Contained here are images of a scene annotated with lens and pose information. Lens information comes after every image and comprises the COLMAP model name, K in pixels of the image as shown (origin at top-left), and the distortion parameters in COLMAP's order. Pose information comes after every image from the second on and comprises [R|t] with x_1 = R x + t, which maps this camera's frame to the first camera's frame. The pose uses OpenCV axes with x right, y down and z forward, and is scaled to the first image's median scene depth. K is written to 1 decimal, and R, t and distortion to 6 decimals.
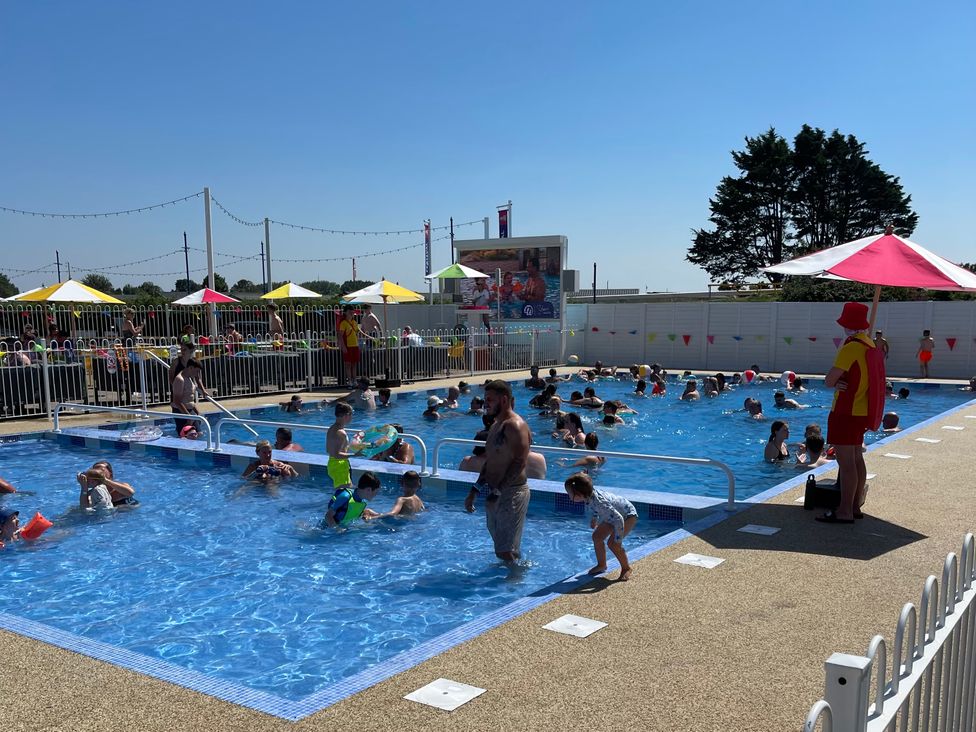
lens RADIAL K [[974.1, 0, 488.0], [0, 974.1, 366.0], [0, 0, 1]] dist [0.032670, -0.005434]
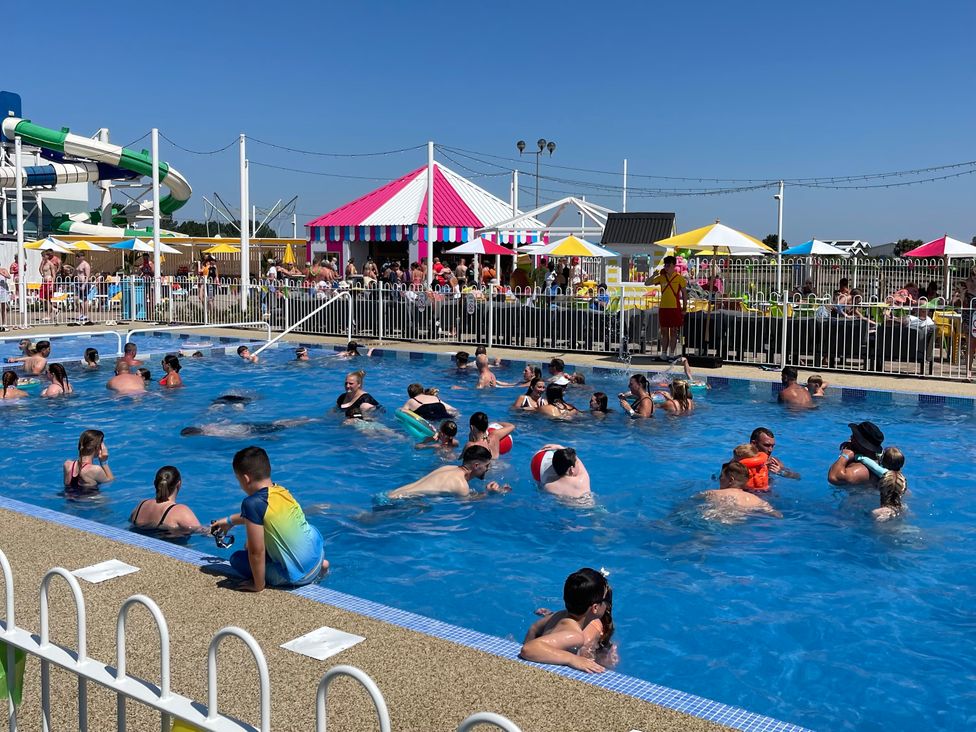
lens RADIAL K [[974.1, 0, 488.0], [0, 974.1, 366.0], [0, 0, 1]] dist [0.032670, -0.005434]
pose [[-0.047770, 0.106977, -0.993113, 0.651194], [-0.055841, 0.992407, 0.109587, -0.051228], [0.997296, 0.060691, -0.041434, 0.831967]]
